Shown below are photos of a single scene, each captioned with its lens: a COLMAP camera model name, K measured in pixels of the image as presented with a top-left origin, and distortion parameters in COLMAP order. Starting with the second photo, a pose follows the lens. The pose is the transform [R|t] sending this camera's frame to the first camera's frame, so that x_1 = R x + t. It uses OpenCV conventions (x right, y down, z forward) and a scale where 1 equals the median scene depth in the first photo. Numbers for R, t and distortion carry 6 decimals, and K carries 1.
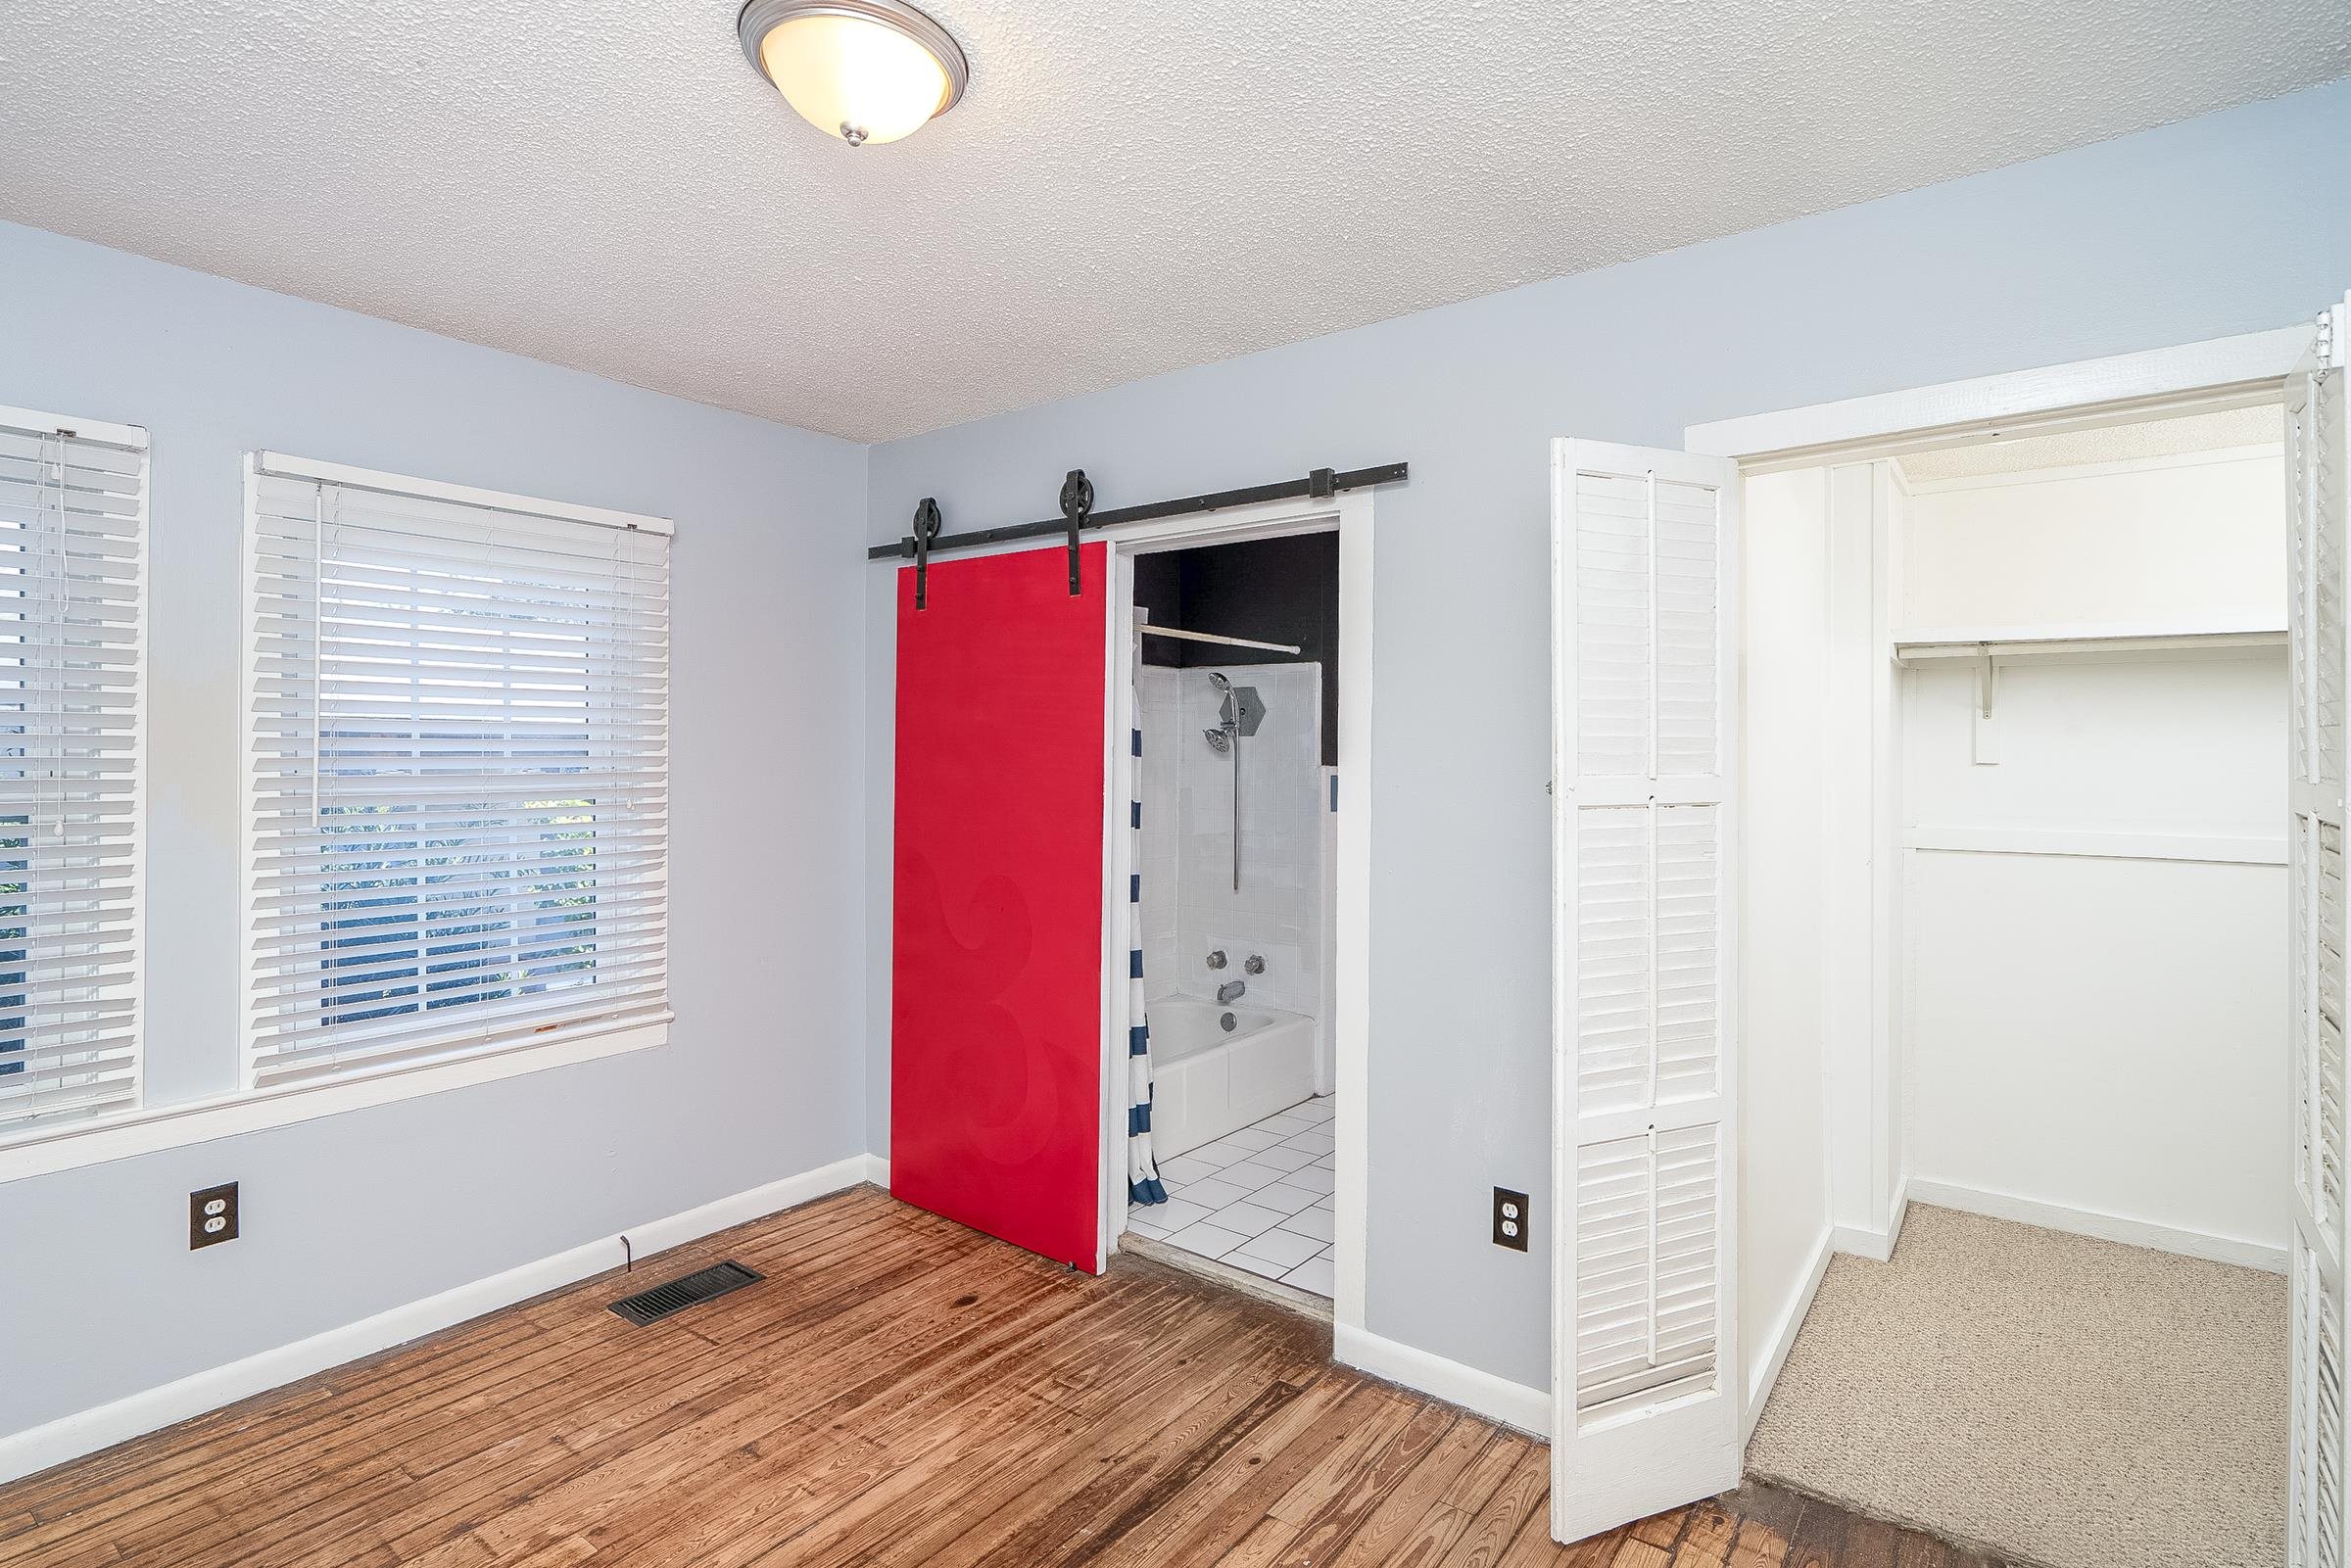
lens RADIAL K [[1099.5, 0, 1167.8], [0, 1099.5, 760.6], [0, 0, 1]] dist [-0.004930, 0.001758]
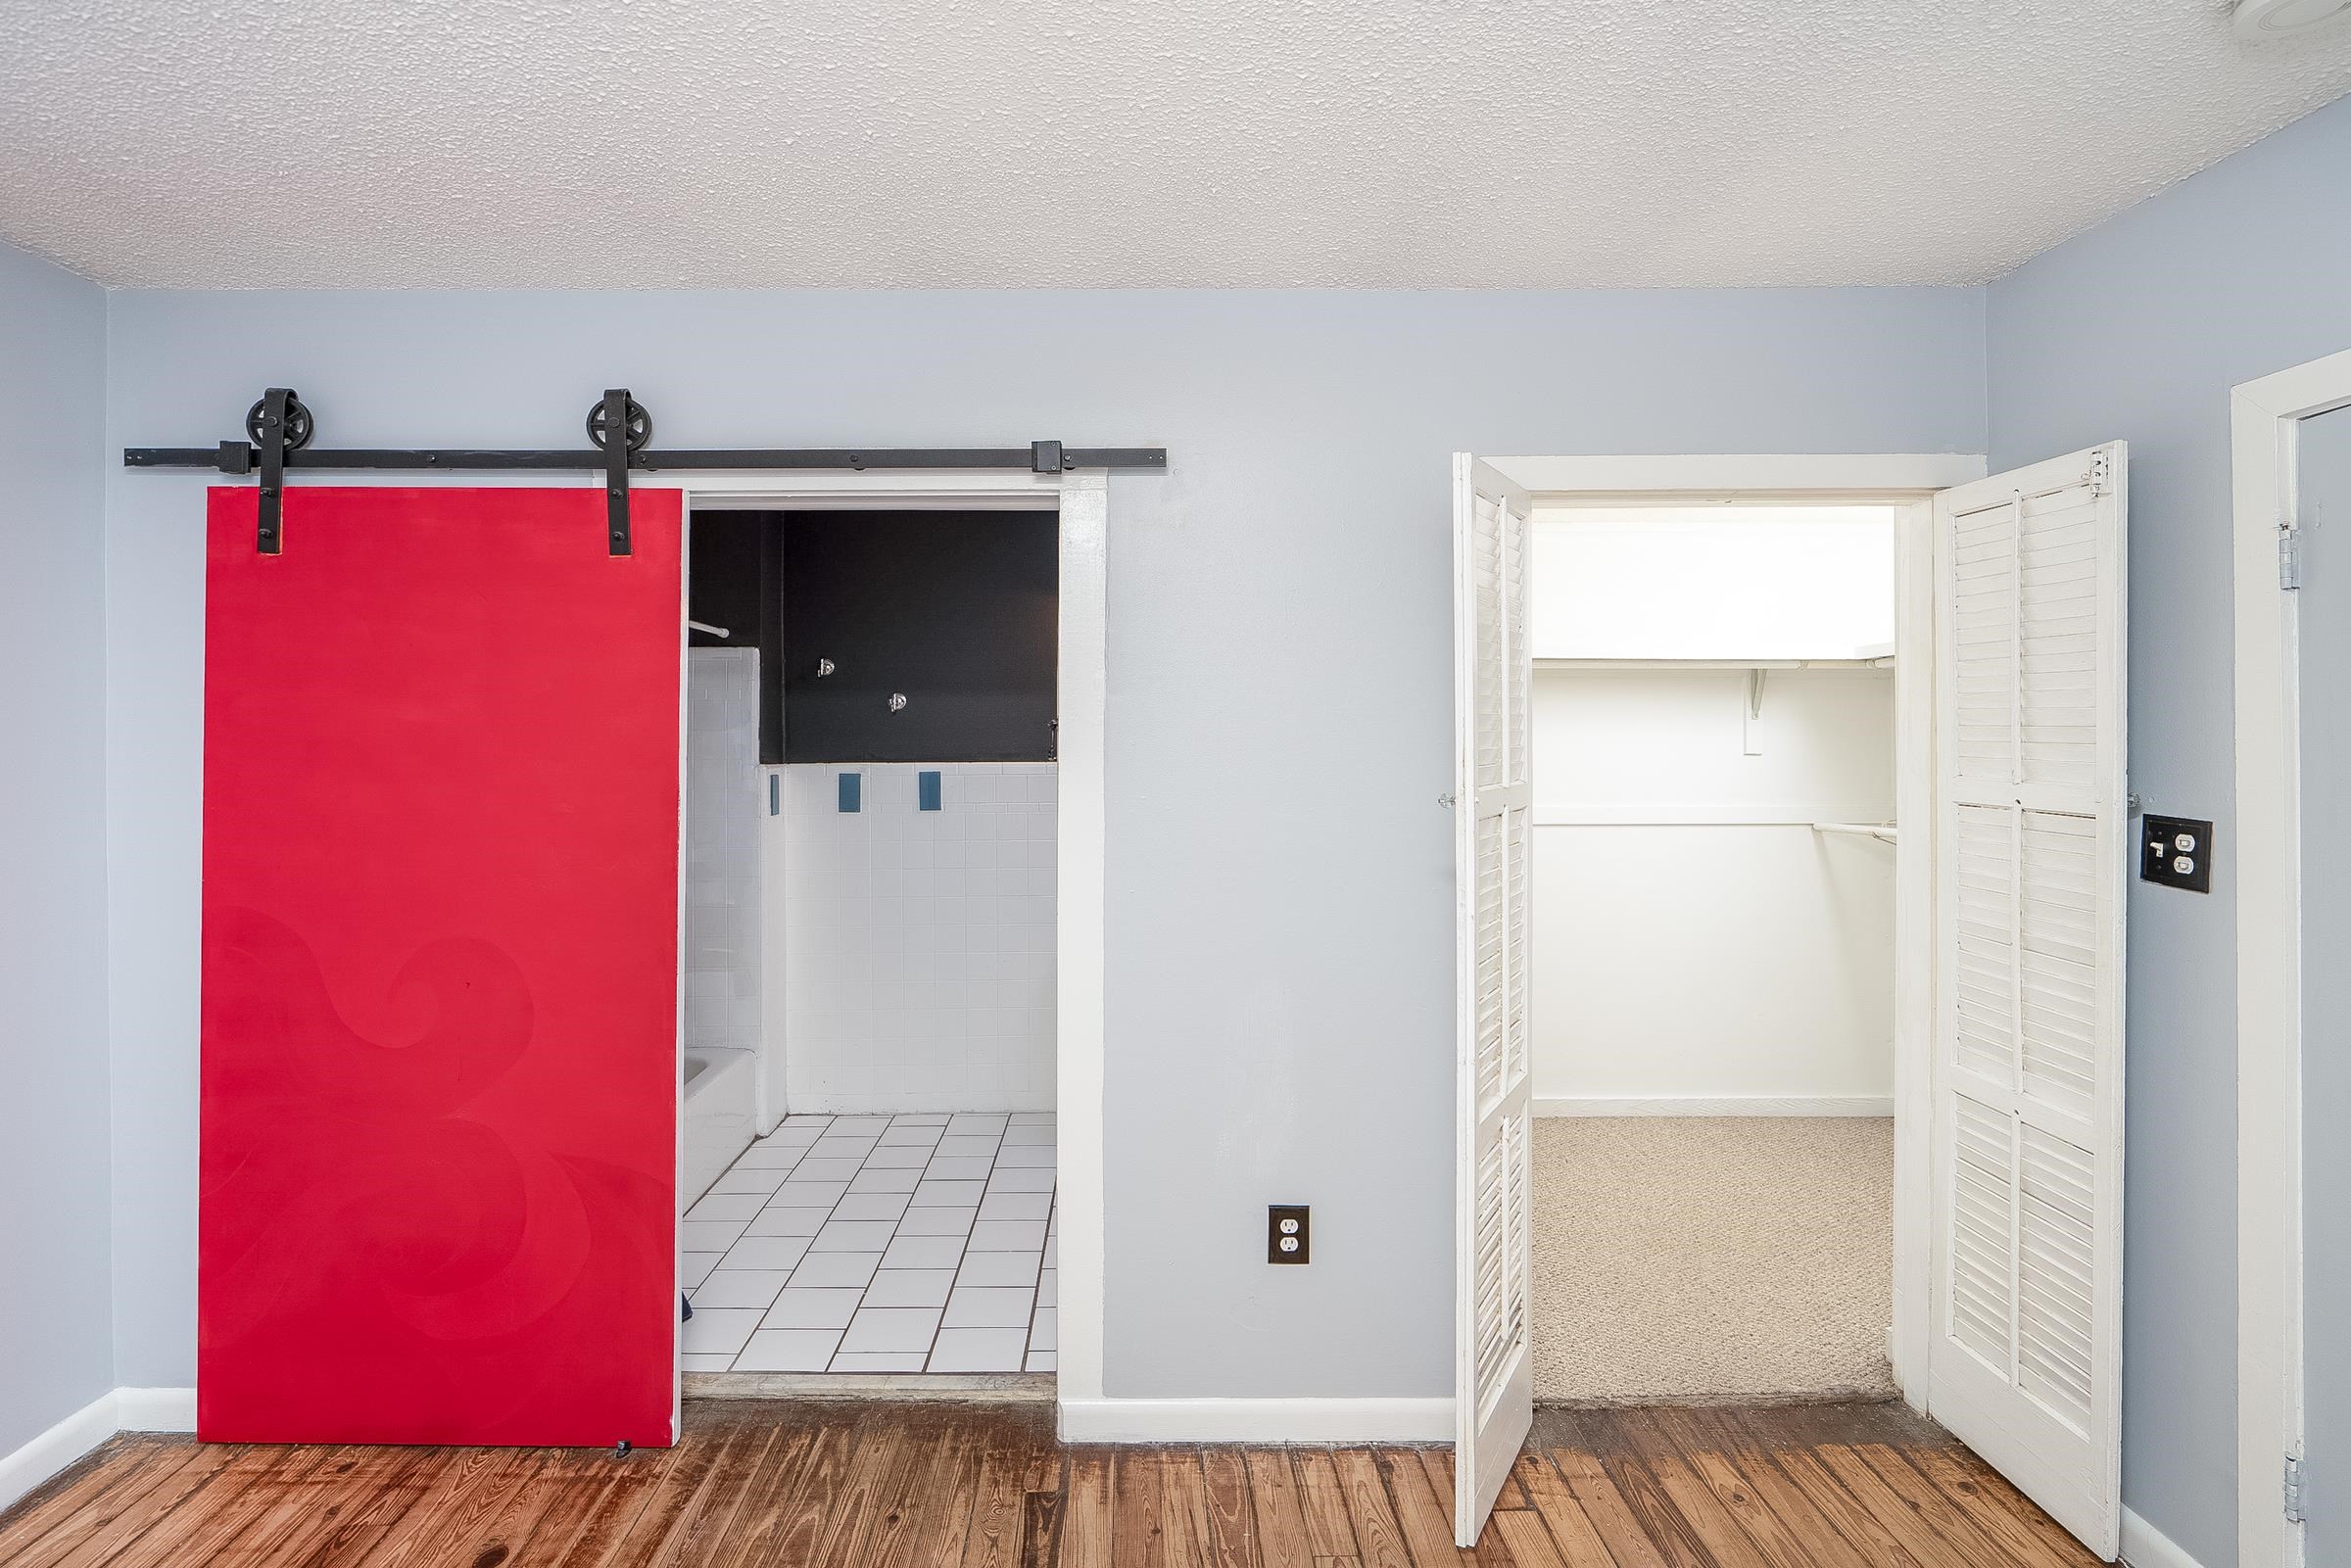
lens RADIAL K [[1099.5, 0, 1196.5], [0, 1099.5, 747.6], [0, 0, 1]] dist [-0.004930, 0.001758]
pose [[0.805245, -0.016980, 0.592699, -0.215528], [0.017091, 0.999839, 0.005423, -0.016700], [-0.592696, 0.005763, 0.805406, 0.164952]]
